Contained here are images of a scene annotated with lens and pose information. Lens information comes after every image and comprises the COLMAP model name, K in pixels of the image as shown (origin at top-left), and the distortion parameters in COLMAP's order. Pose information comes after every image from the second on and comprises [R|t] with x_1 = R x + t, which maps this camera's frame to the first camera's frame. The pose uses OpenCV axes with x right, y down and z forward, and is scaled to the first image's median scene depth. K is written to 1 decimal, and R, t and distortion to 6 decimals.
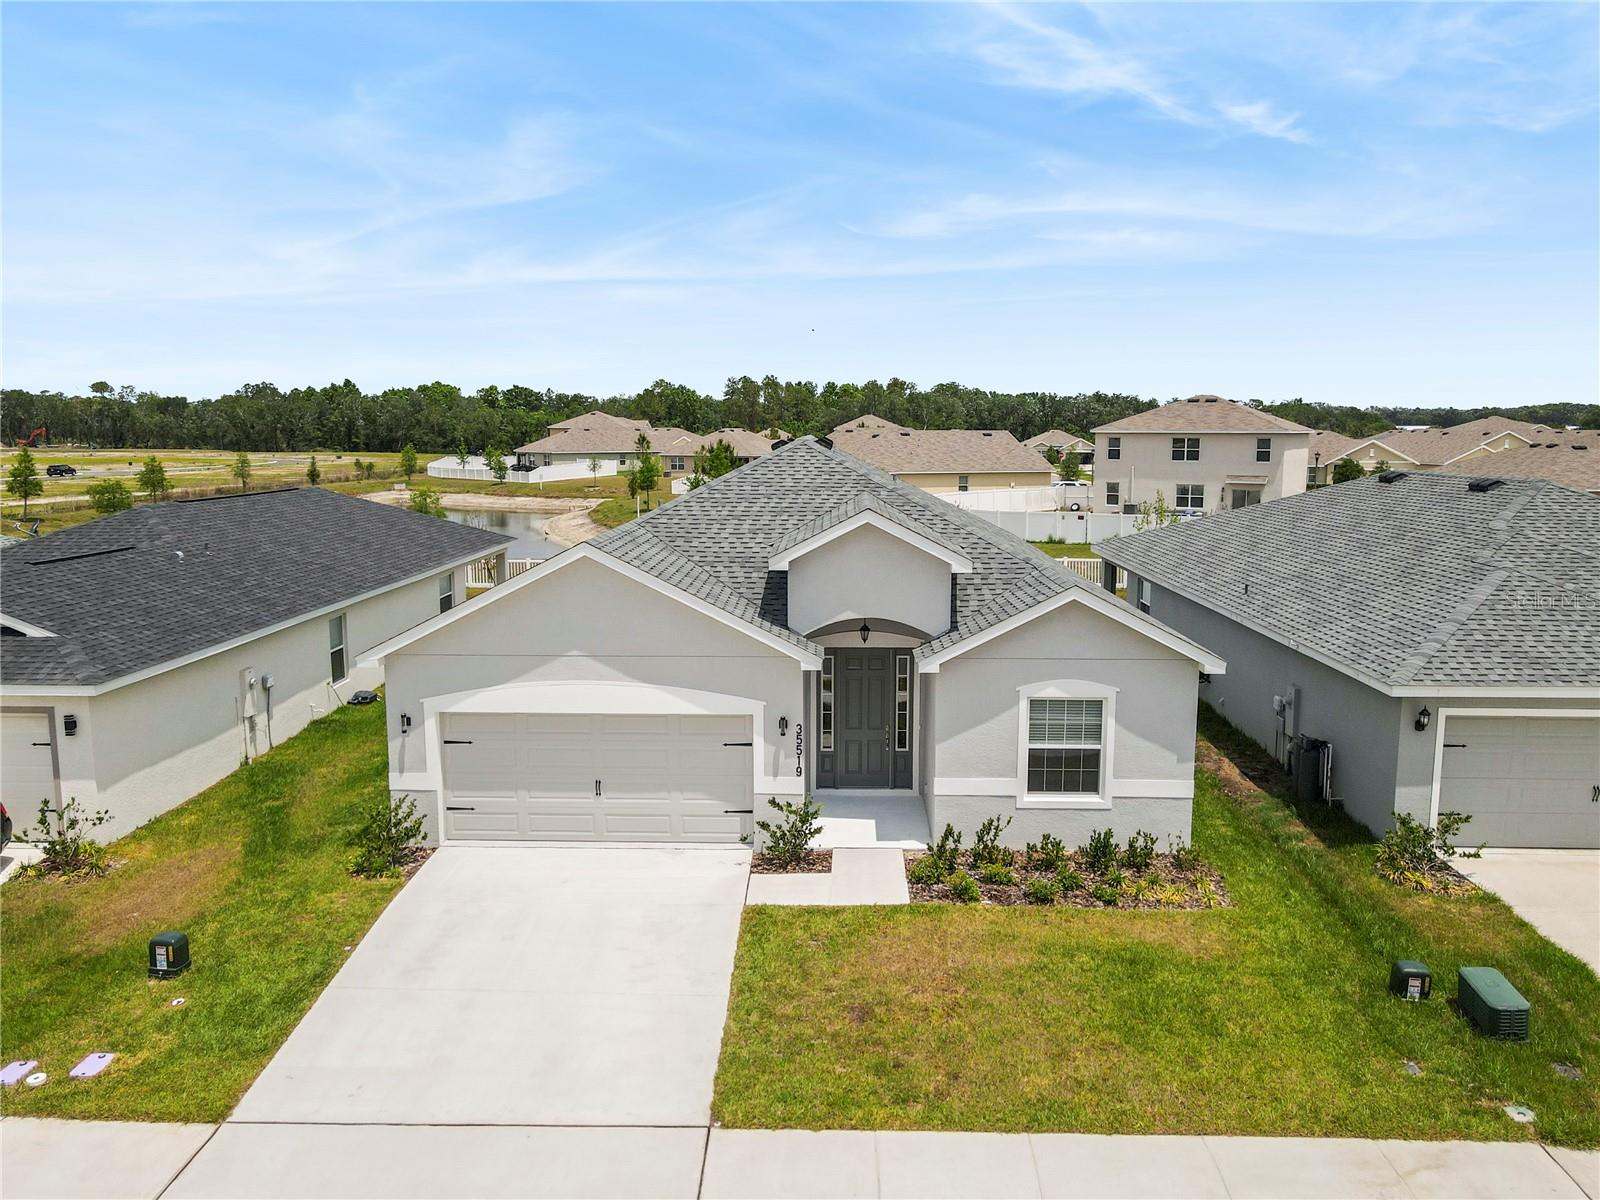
lens RADIAL K [[1178.0, 0, 807.4], [0, 1178.0, 595.3], [0, 0, 1]] dist [0.010657, 0.005800]
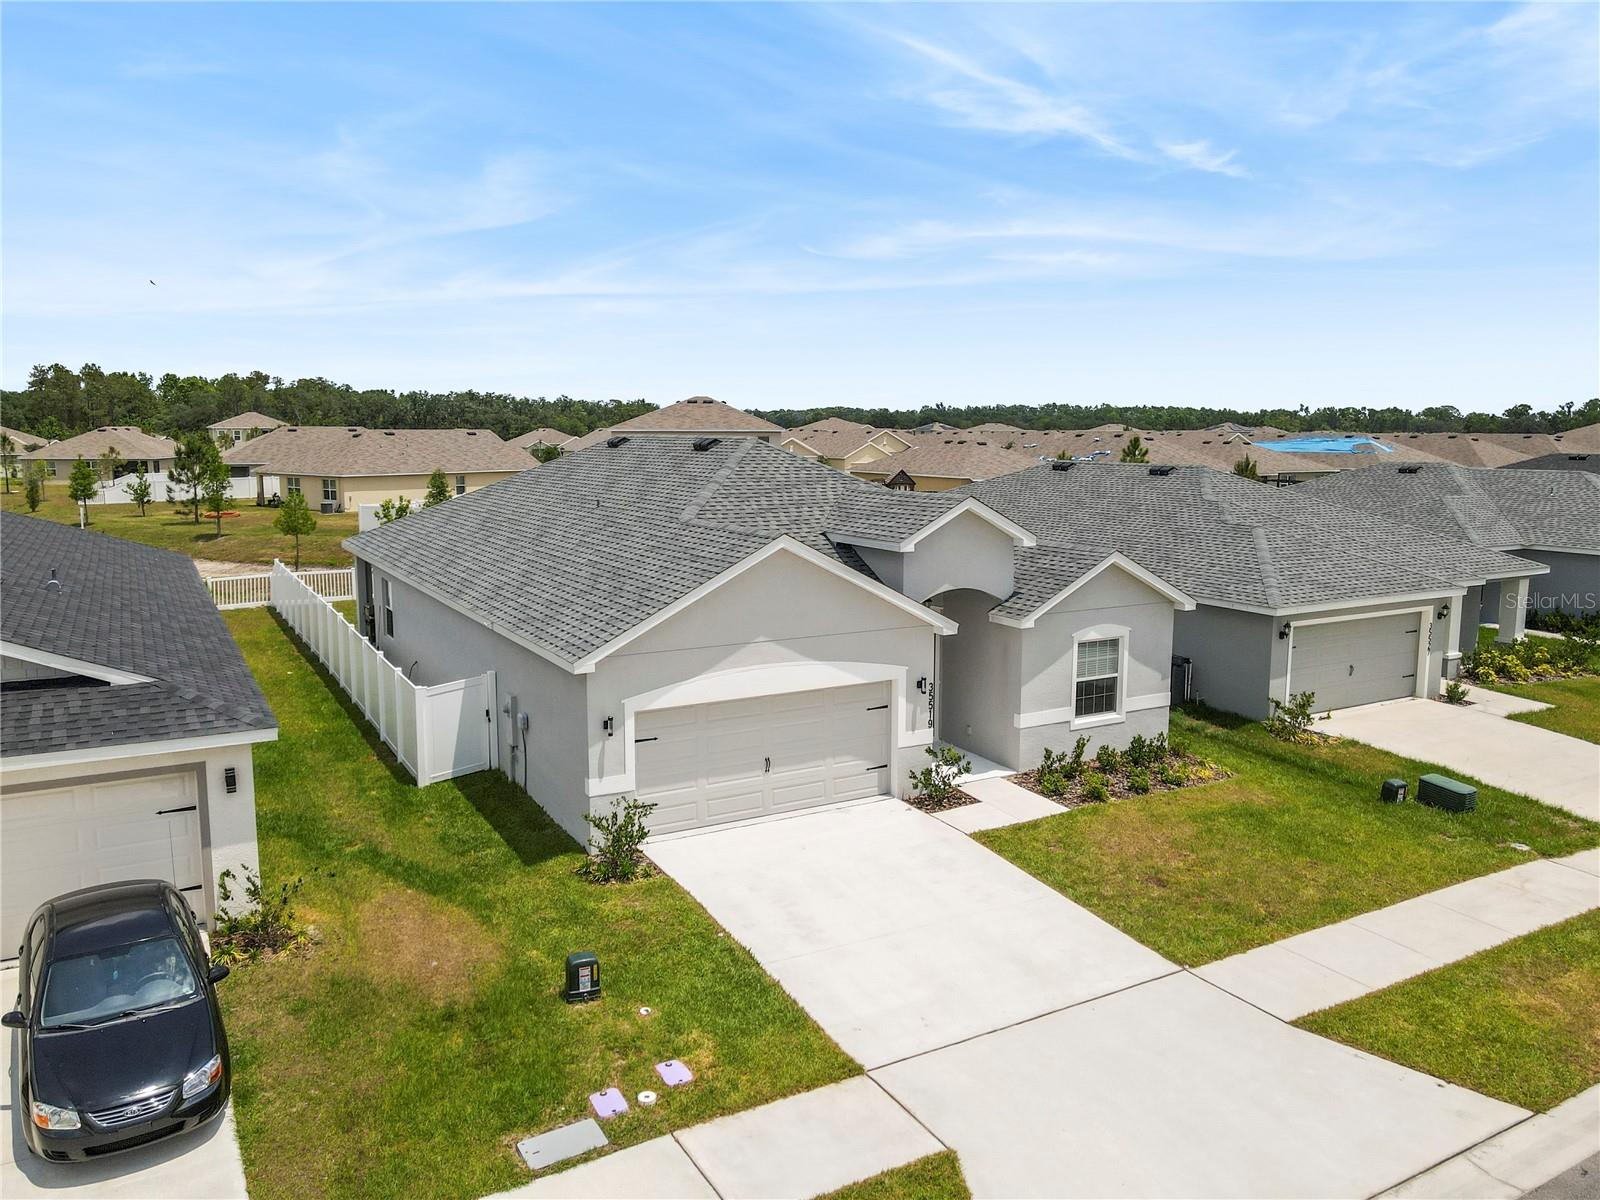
lens RADIAL K [[1178.0, 0, 807.4], [0, 1178.0, 595.3], [0, 0, 1]] dist [0.010657, 0.005800]
pose [[0.854026, -0.072803, 0.515112, -0.698541], [0.072257, 0.997162, 0.021134, -0.010108], [-0.515188, 0.019171, 0.856863, 0.063387]]
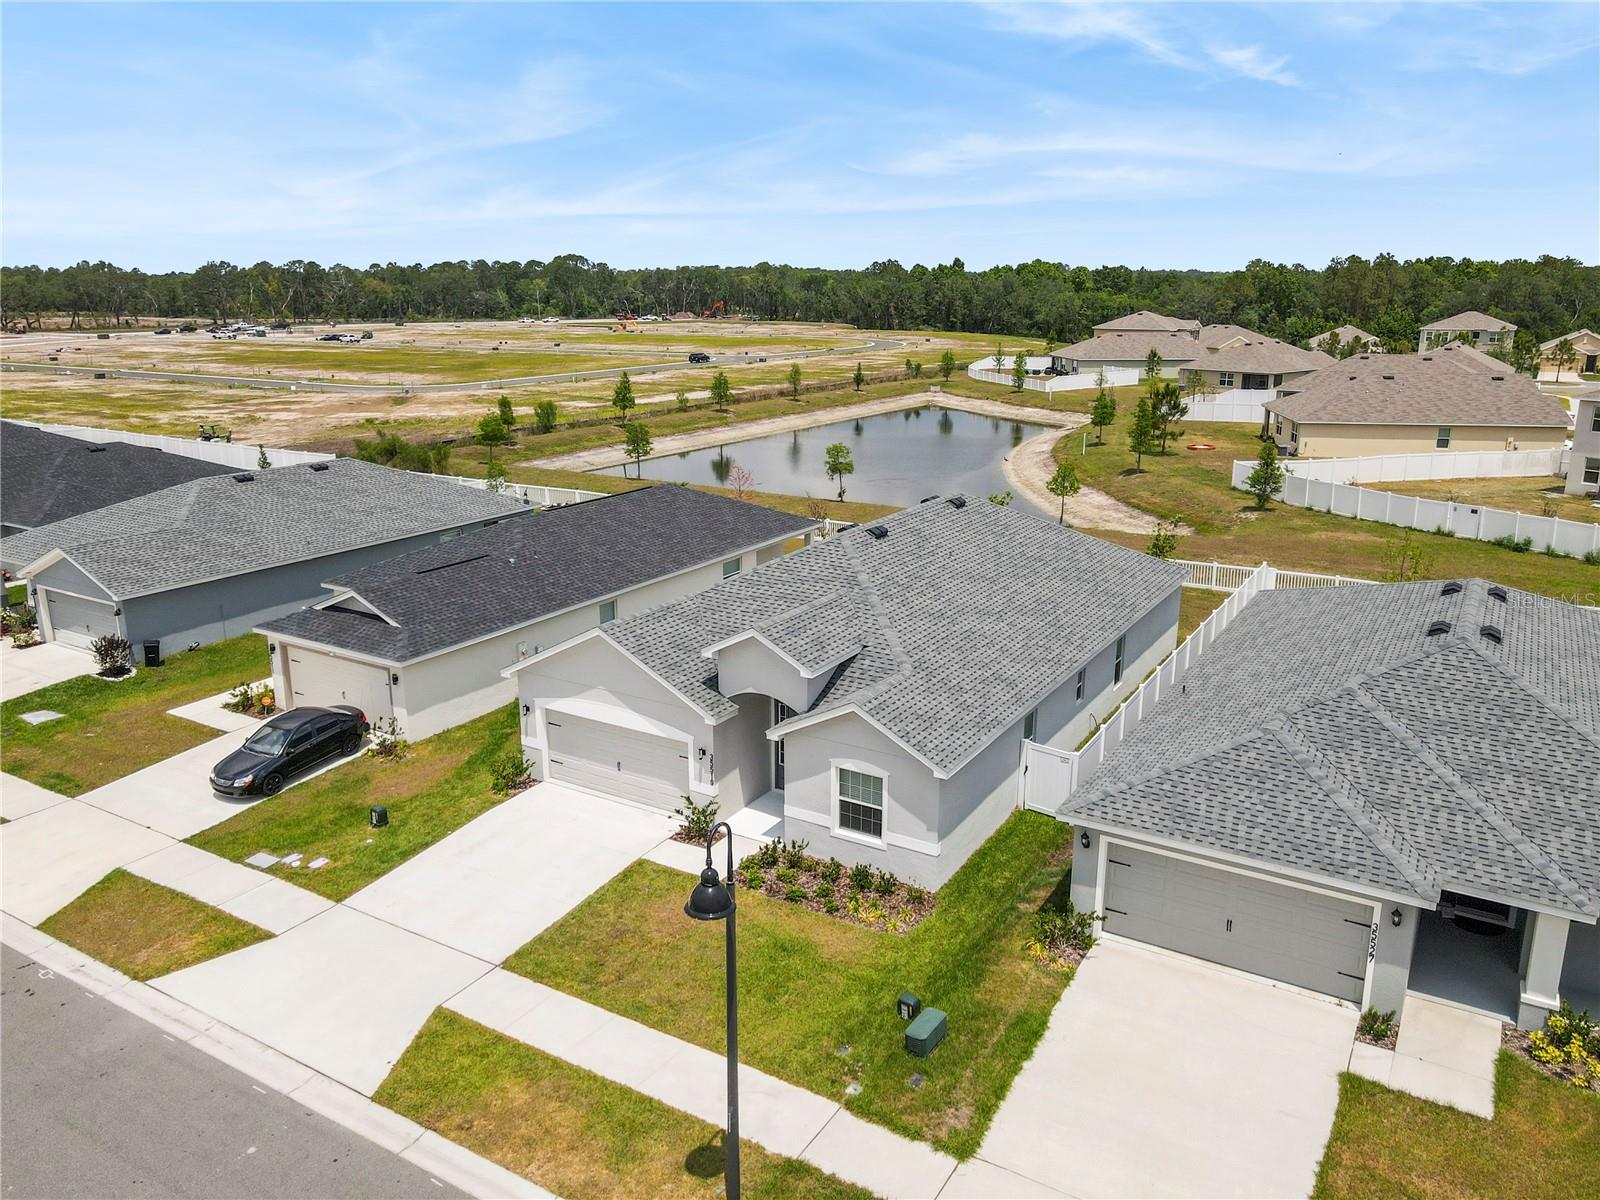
lens RADIAL K [[1178.0, 0, 807.4], [0, 1178.0, 595.3], [0, 0, 1]] dist [0.010657, 0.005800]
pose [[0.868576, 0.127369, -0.478909, 0.831341], [-0.070638, 0.988359, 0.134748, -0.322344], [0.490496, -0.083210, 0.867461, -0.294924]]
